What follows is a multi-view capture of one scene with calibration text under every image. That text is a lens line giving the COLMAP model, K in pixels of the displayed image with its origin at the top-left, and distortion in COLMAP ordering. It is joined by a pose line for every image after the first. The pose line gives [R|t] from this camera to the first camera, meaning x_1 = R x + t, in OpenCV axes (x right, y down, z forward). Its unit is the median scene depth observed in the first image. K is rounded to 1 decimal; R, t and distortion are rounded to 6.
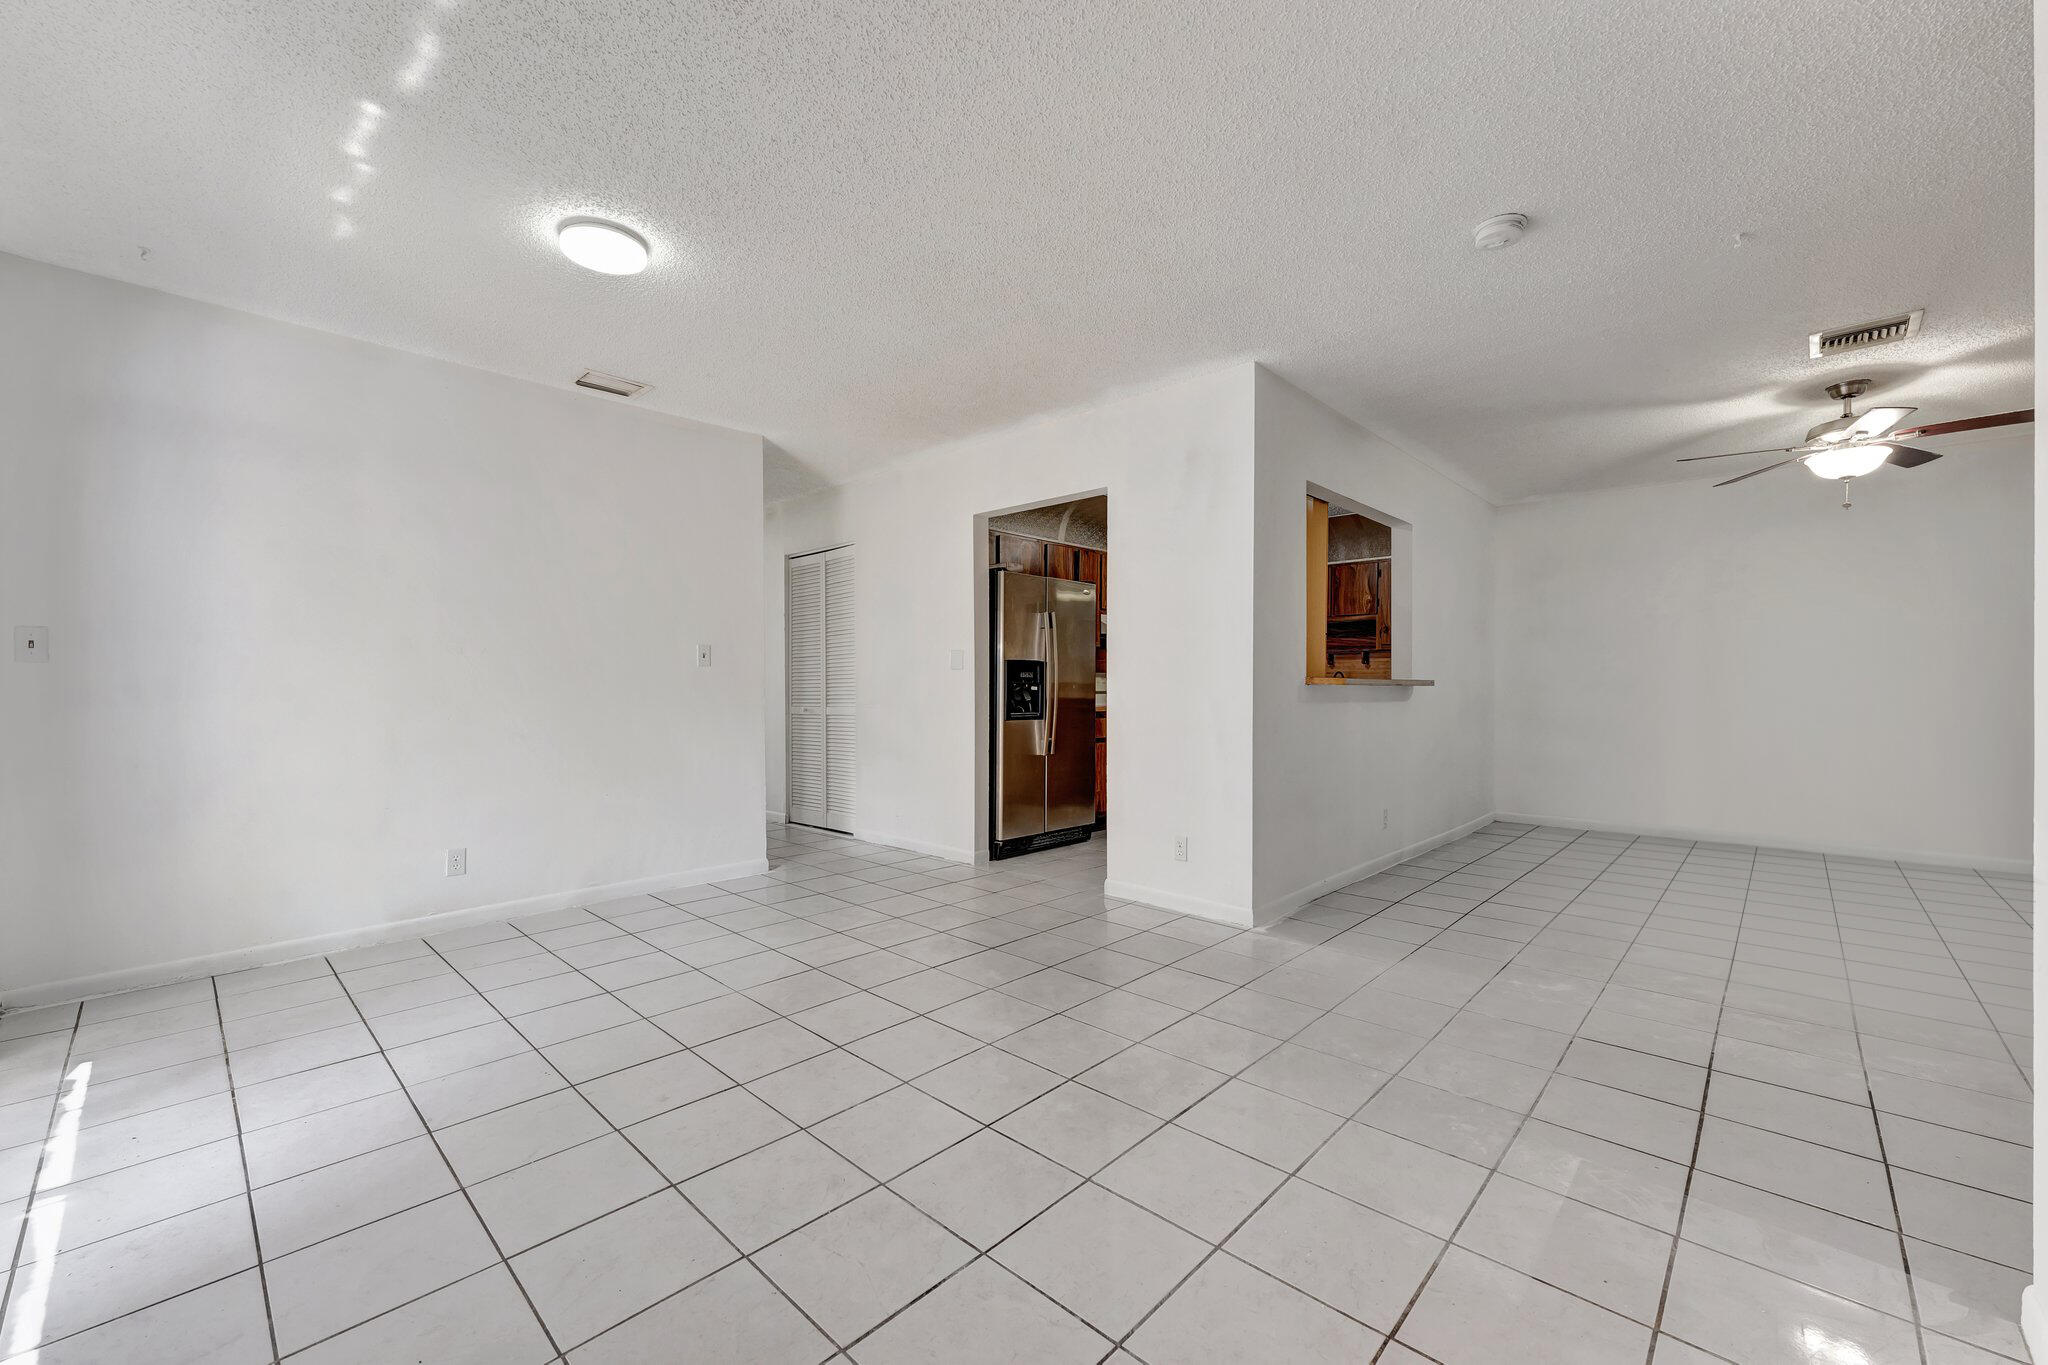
lens RADIAL K [[809.5, 0, 1024.0], [0, 809.5, 682.5], [0, 0, 1]] dist [-0.000050, -0.000003]
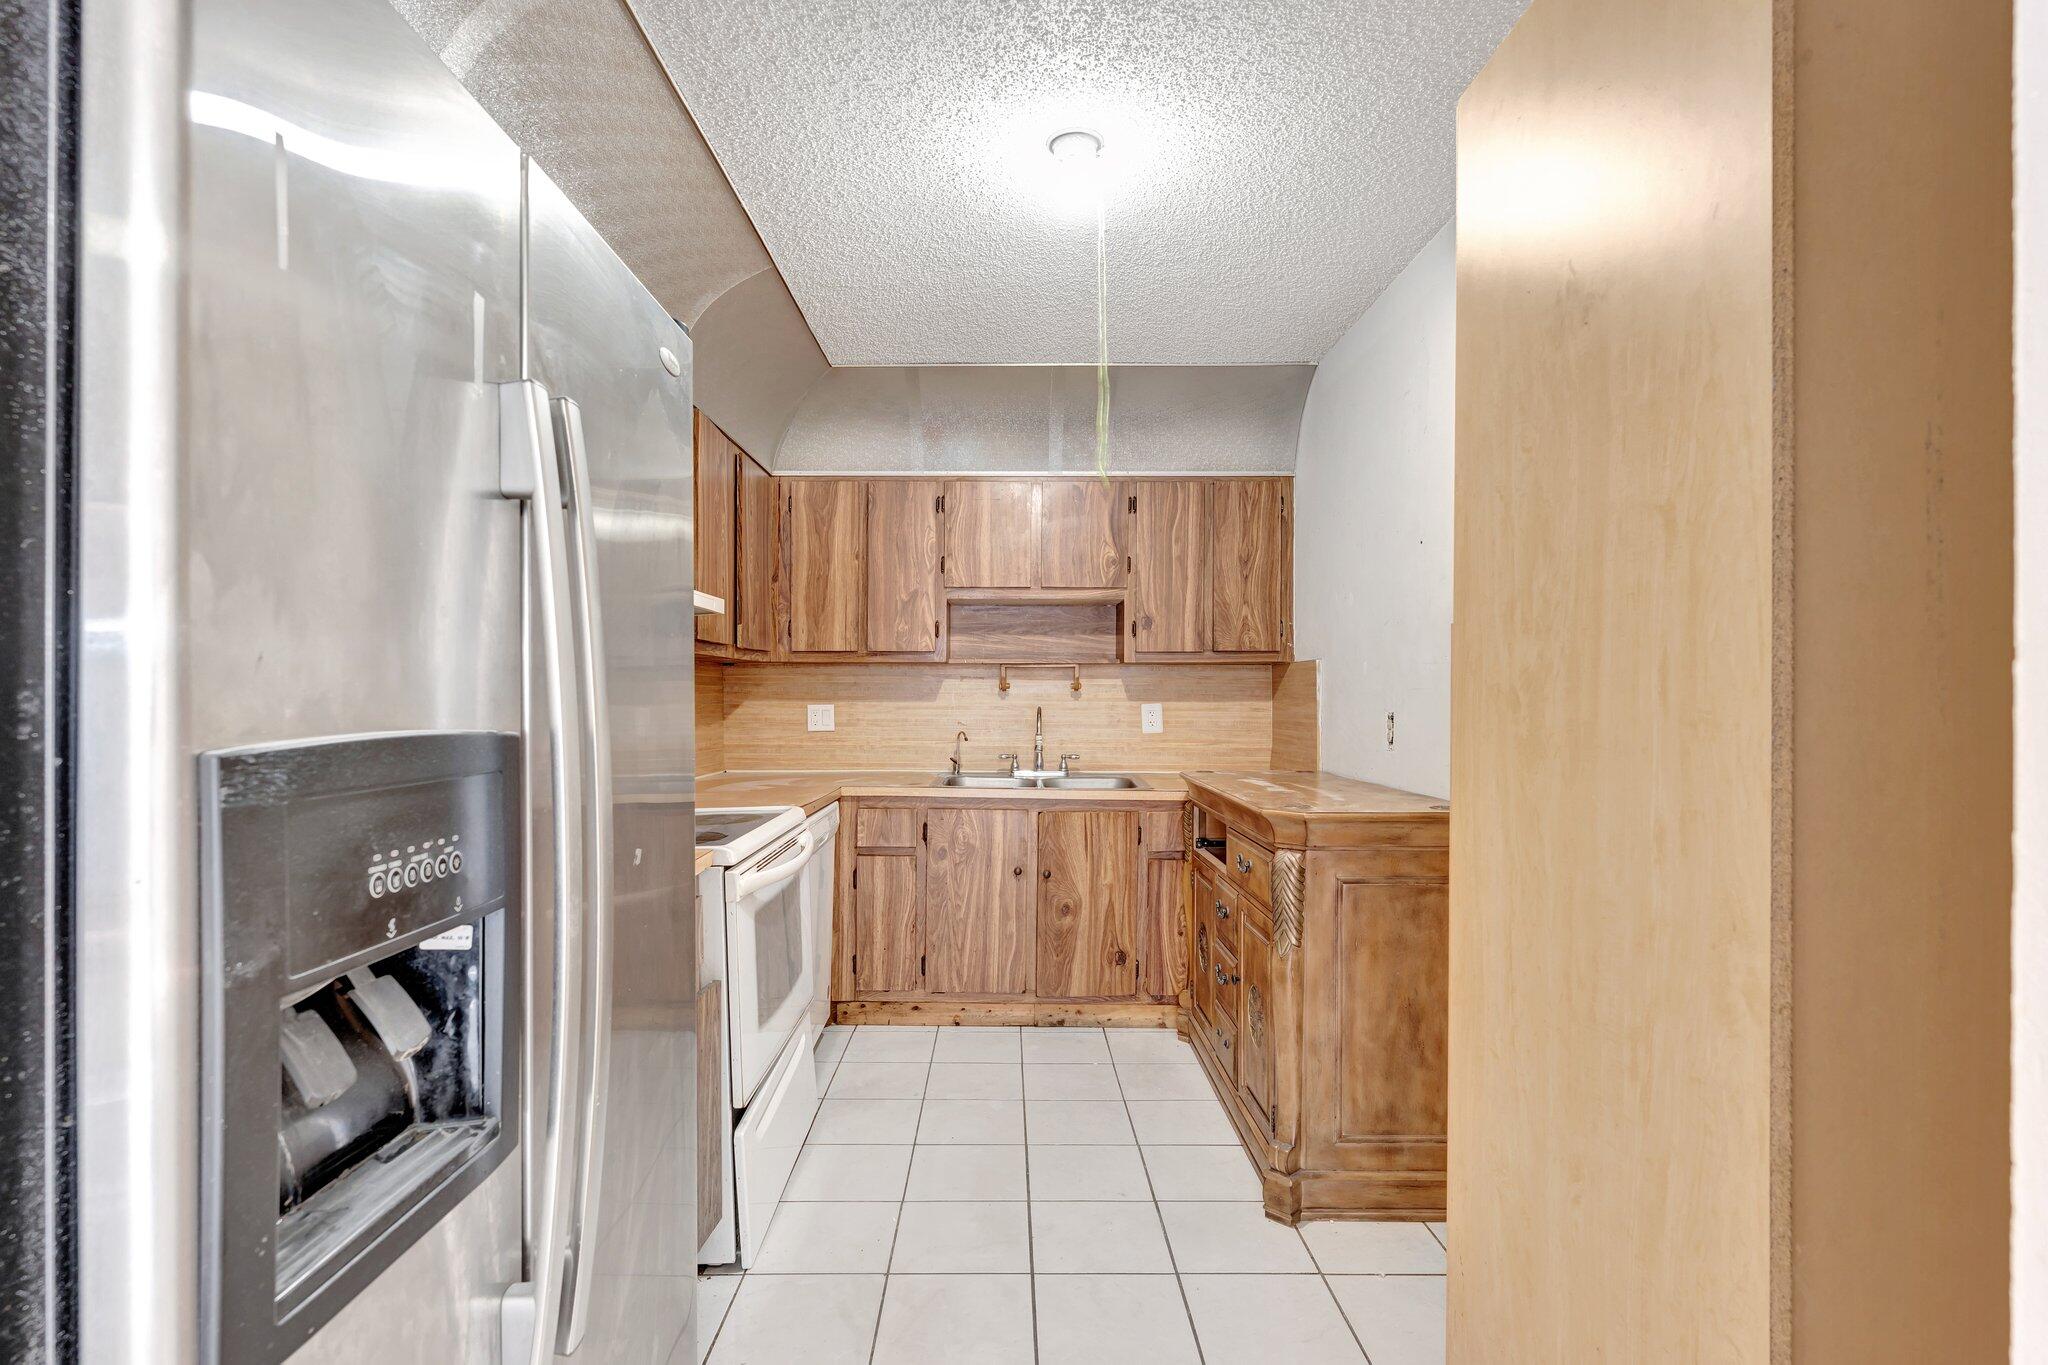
lens RADIAL K [[1006.0, 0, 1003.9], [0, 1006.0, 692.9], [0, 0, 1]] dist [0.001944, 0.000113]
pose [[0.728128, -0.002109, 0.685438, -0.042124], [-0.000502, 0.999993, 0.003611, -0.044490], [-0.685441, -0.002974, 0.728122, 1.086976]]
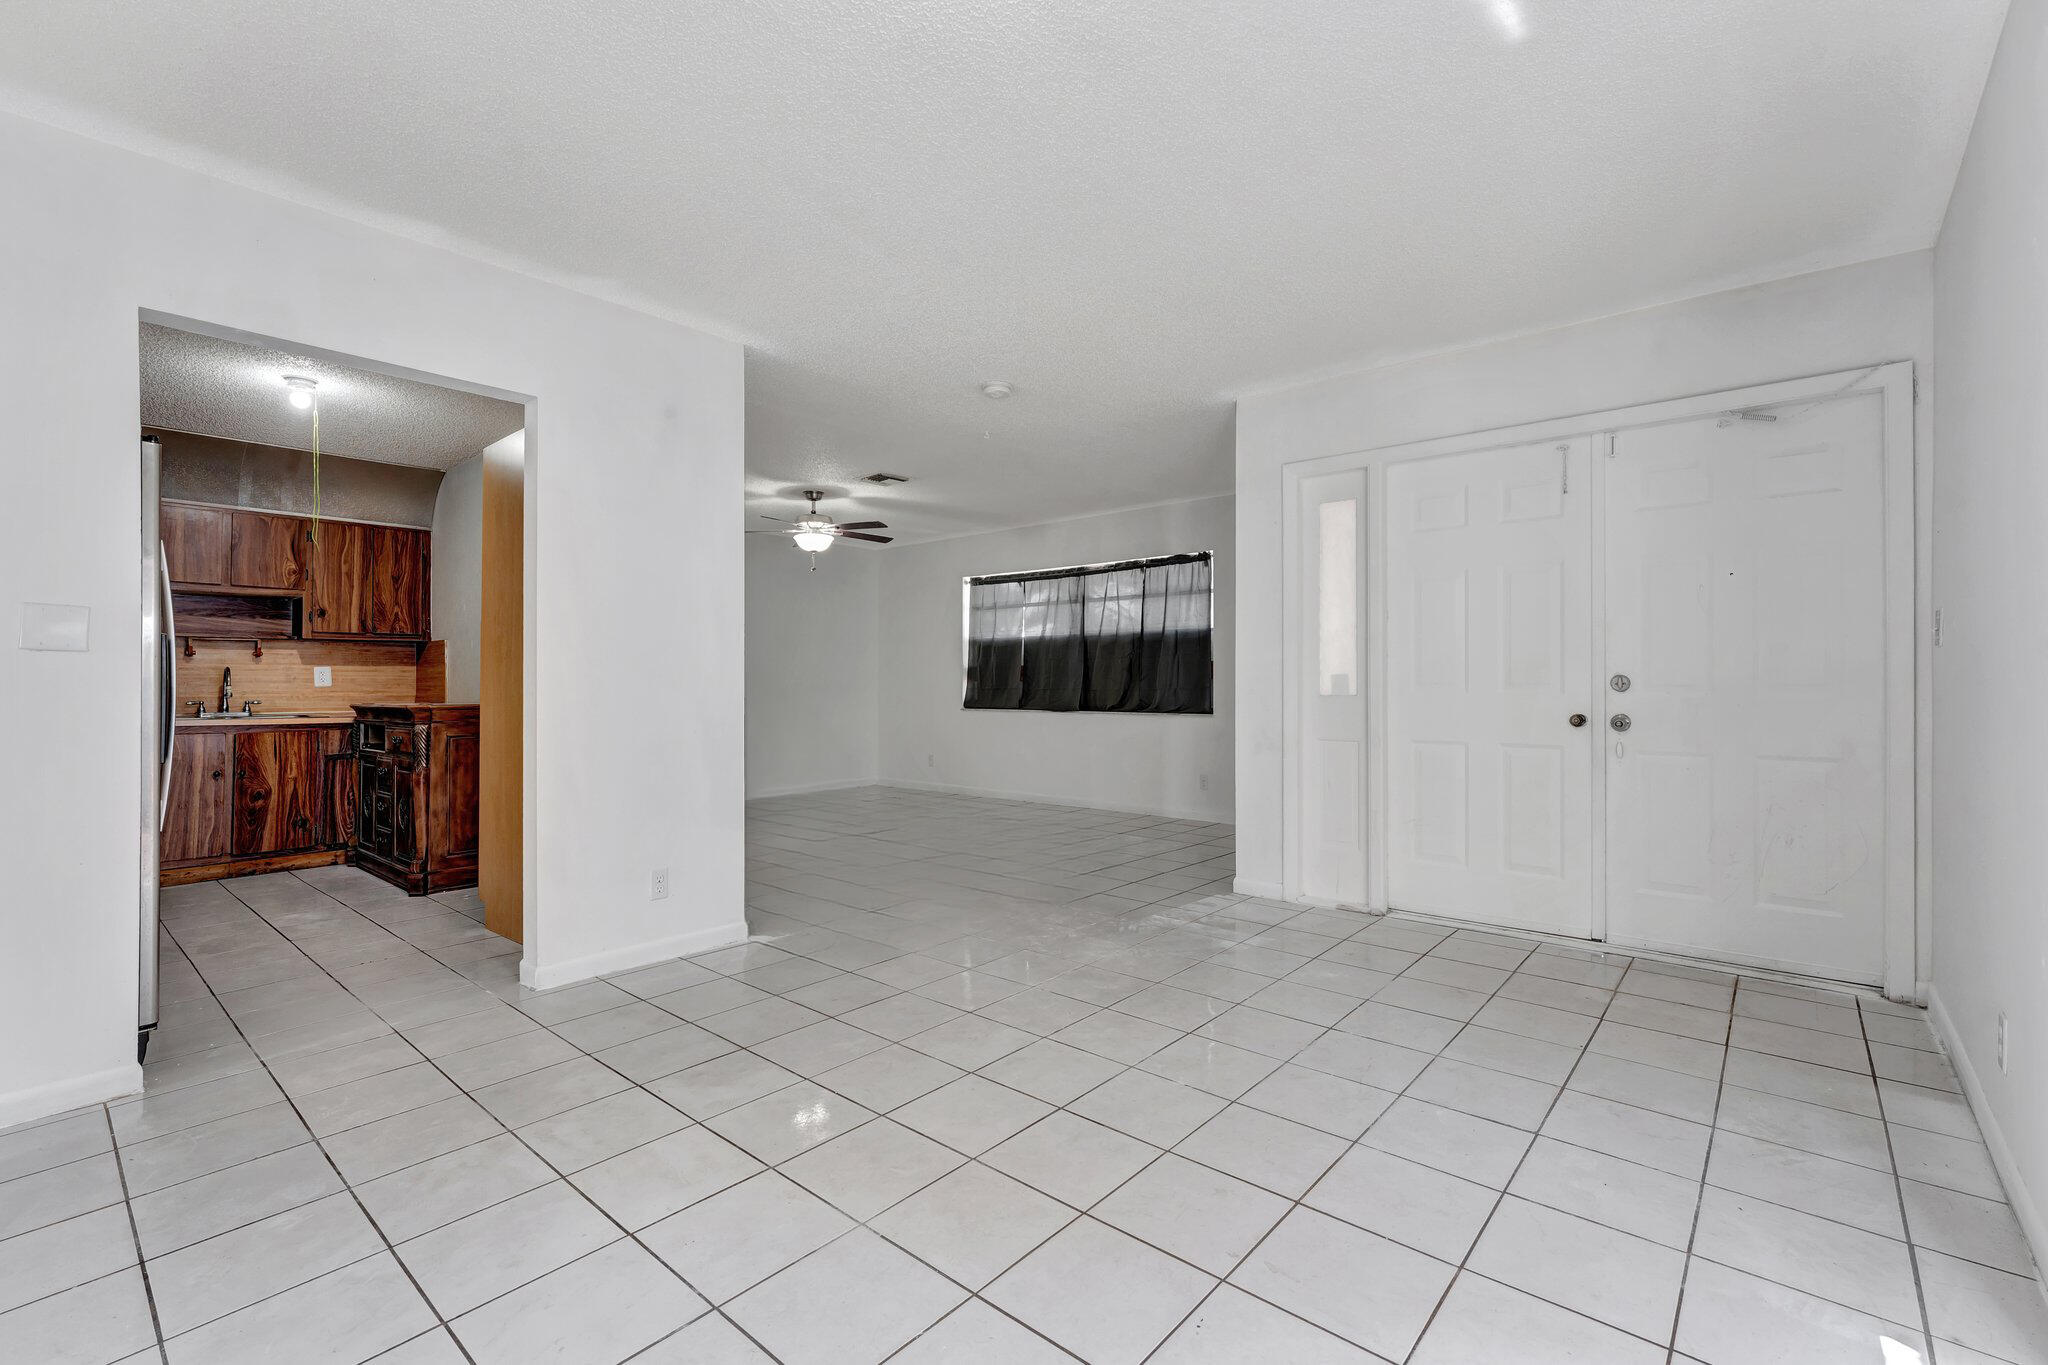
lens RADIAL K [[888.1, 0, 1022.1], [0, 888.1, 673.4], [0, 0, 1]] dist [-0.000928, -0.000182]
pose [[-0.038116, 0.010554, 0.999218, -0.709664], [0.002620, 0.999942, -0.010462, 0.002741], [-0.999270, 0.002220, -0.038141, 0.658780]]
